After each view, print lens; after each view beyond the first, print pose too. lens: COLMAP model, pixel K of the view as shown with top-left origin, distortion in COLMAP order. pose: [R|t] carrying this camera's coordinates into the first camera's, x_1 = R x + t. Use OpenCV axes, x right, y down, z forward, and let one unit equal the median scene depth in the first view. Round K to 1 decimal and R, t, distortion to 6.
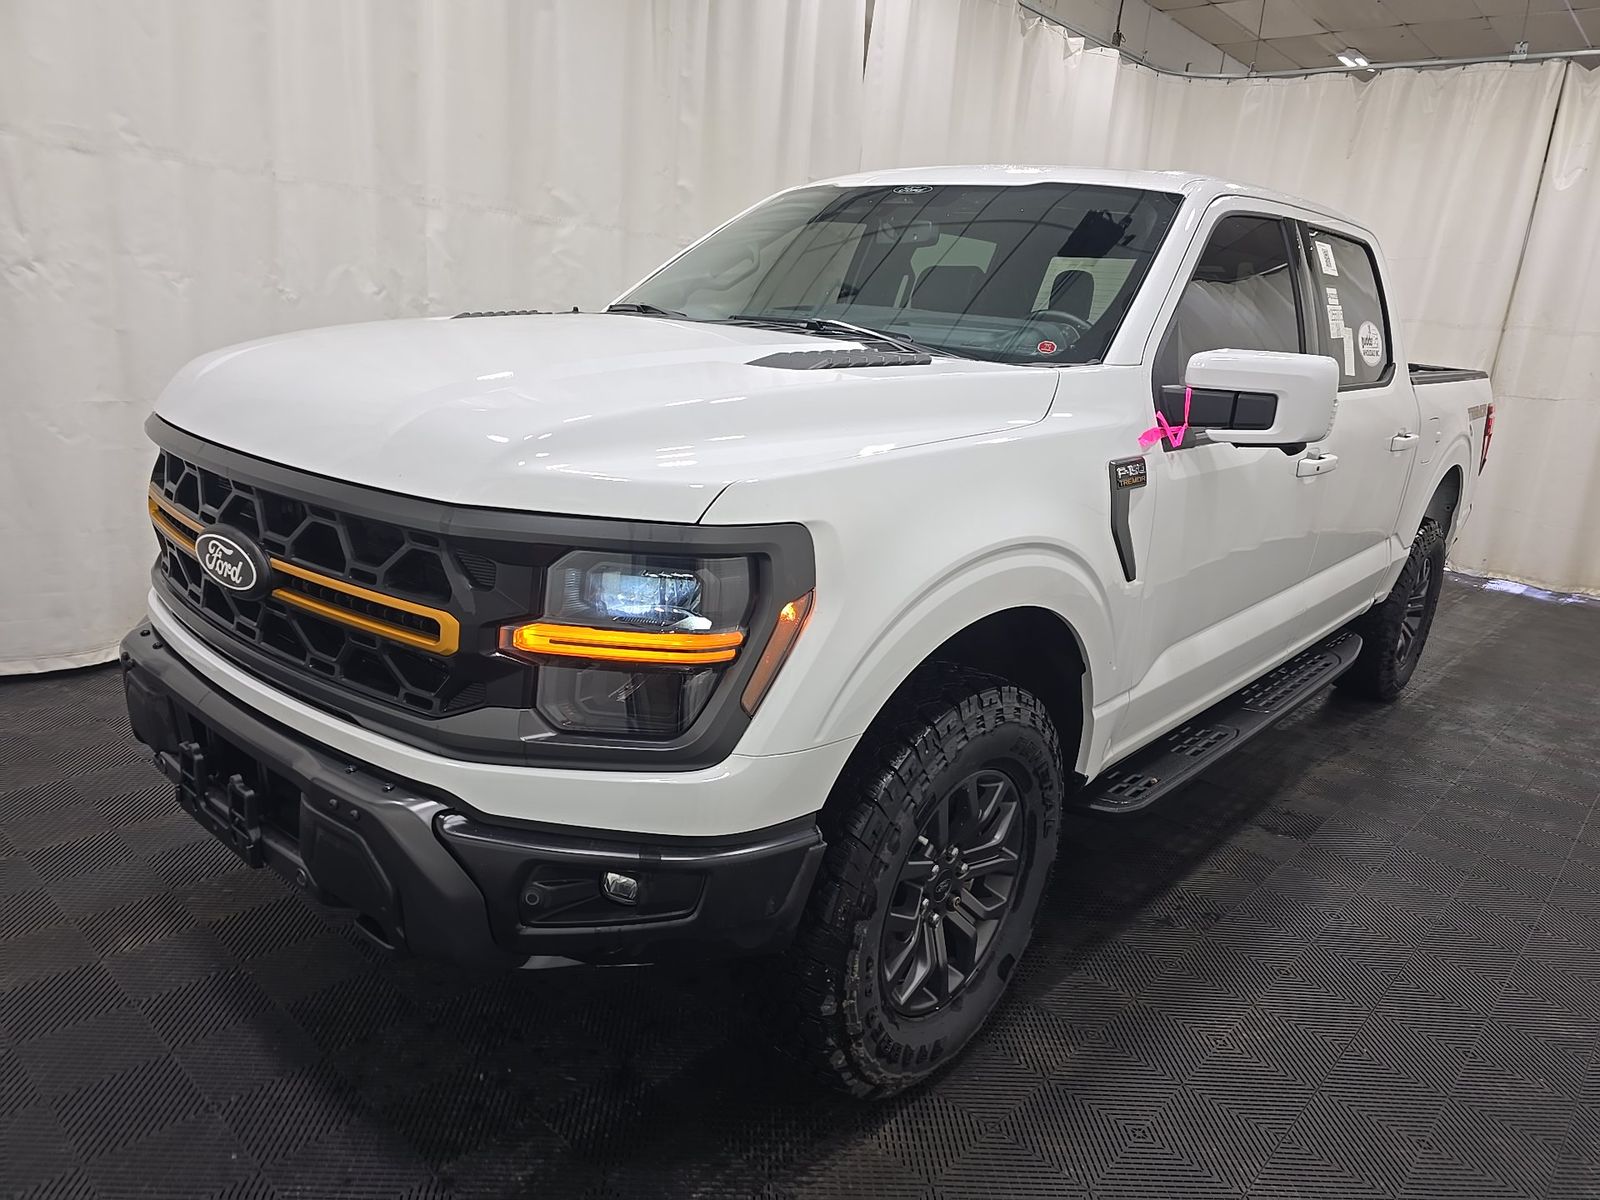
lens RADIAL K [[1070.3, 0, 793.1], [0, 1070.3, 578.6], [0, 0, 1]] dist [0.062886, -0.053890]
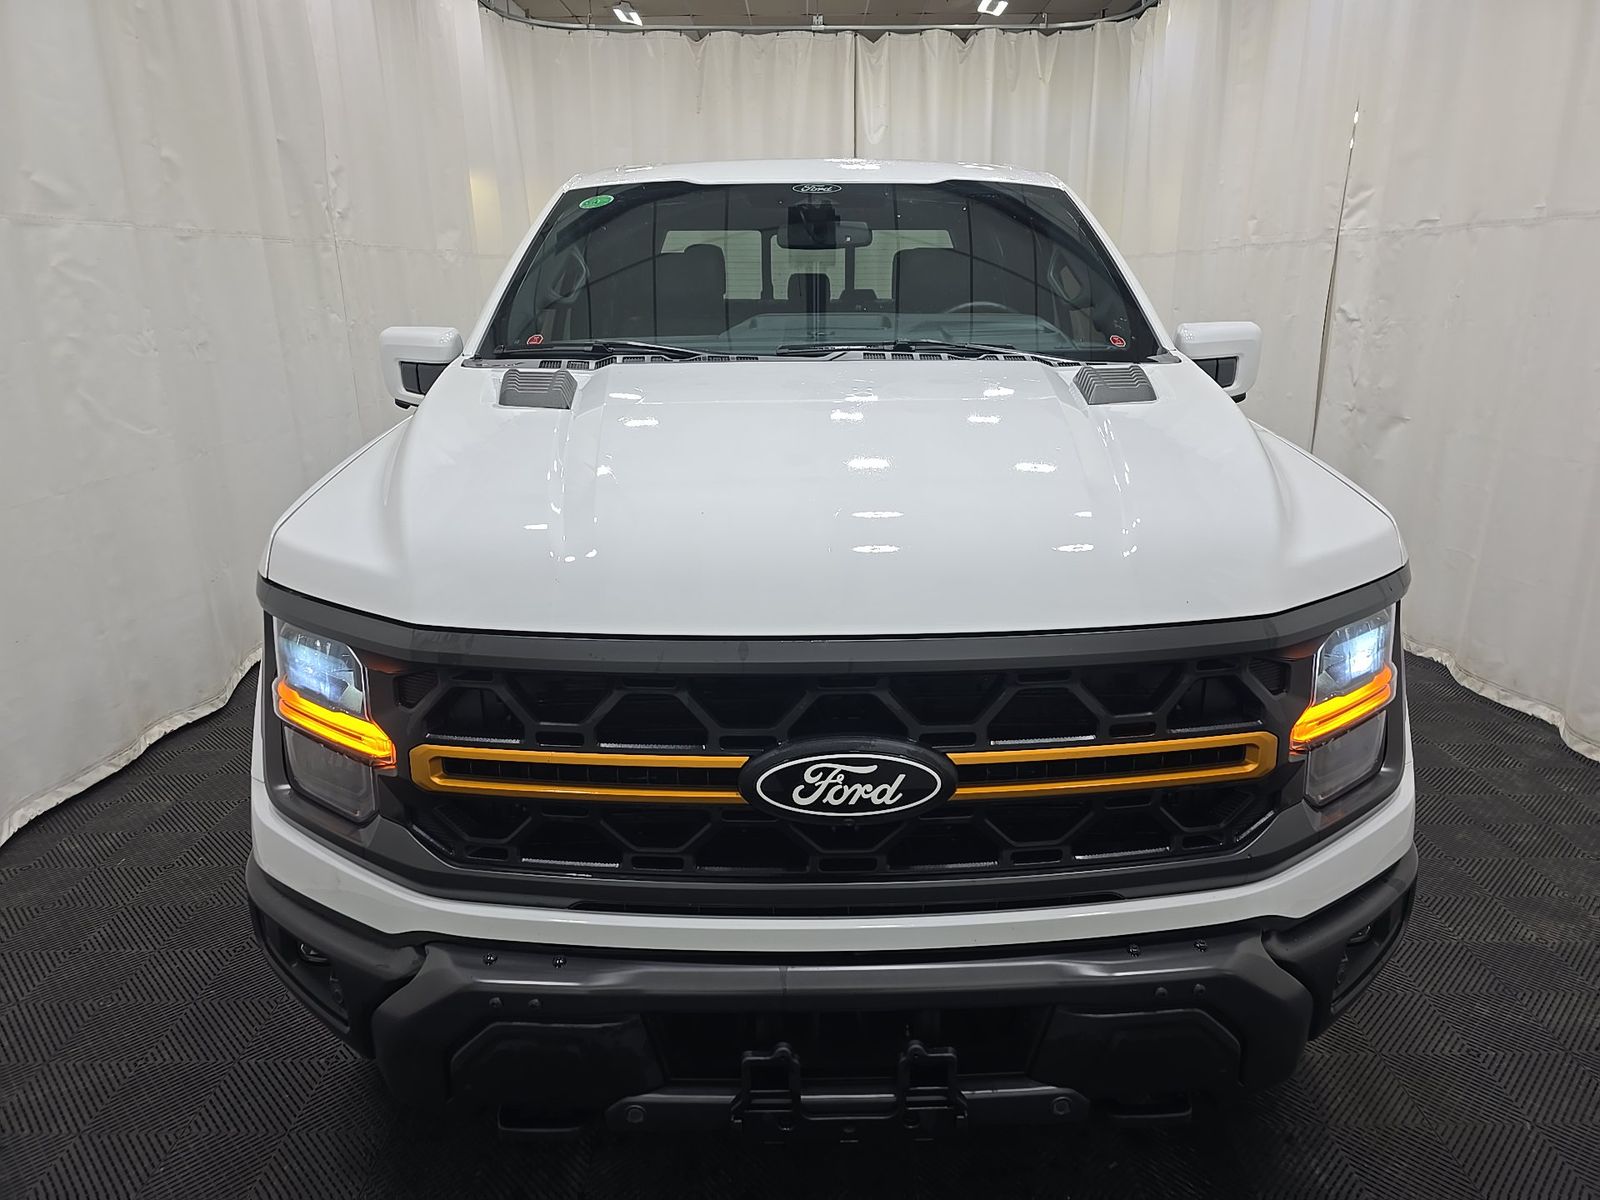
lens RADIAL K [[1073.6, 0, 800.0], [0, 1073.6, 600.0], [0, 0, 1]] dist [0.057251, -0.048252]
pose [[0.747143, -0.269788, 0.607447, -0.240371], [0.225311, 0.962608, 0.150402, -0.064034], [-0.625310, 0.024492, 0.779992, 0.109867]]
